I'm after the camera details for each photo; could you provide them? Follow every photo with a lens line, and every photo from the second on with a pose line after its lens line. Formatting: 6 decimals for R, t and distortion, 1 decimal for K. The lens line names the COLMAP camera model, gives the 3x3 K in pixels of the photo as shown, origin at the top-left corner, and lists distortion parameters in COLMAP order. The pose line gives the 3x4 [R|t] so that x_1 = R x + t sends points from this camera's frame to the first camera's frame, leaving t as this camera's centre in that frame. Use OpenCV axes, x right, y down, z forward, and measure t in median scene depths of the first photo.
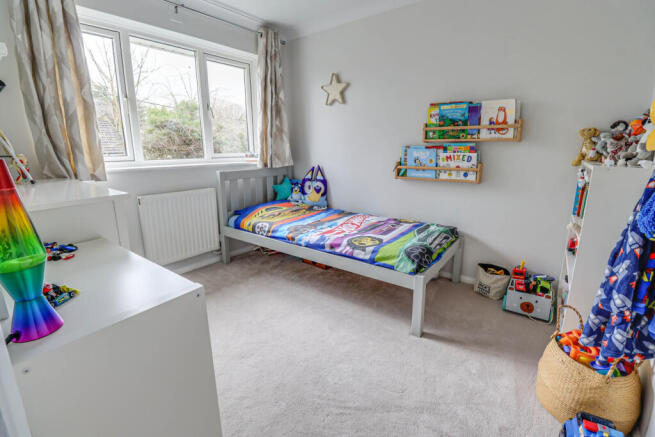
lens RADIAL K [[302.8, 0, 327.7], [0, 302.8, 208.7], [0, 0, 1]] dist [0.001380, -0.013702]
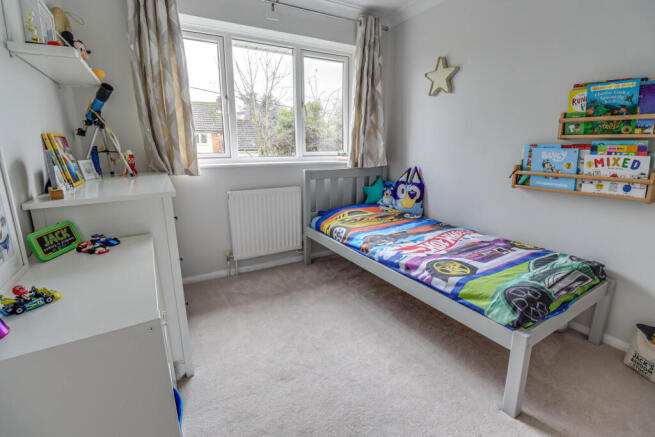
lens RADIAL K [[302.8, 0, 327.7], [0, 302.8, 208.7], [0, 0, 1]] dist [0.001380, -0.013702]
pose [[0.924426, 0.080380, -0.372795, 0.091016], [-0.078207, 0.996716, 0.020975, -0.028305], [0.373257, 0.009766, 0.927677, 0.138812]]
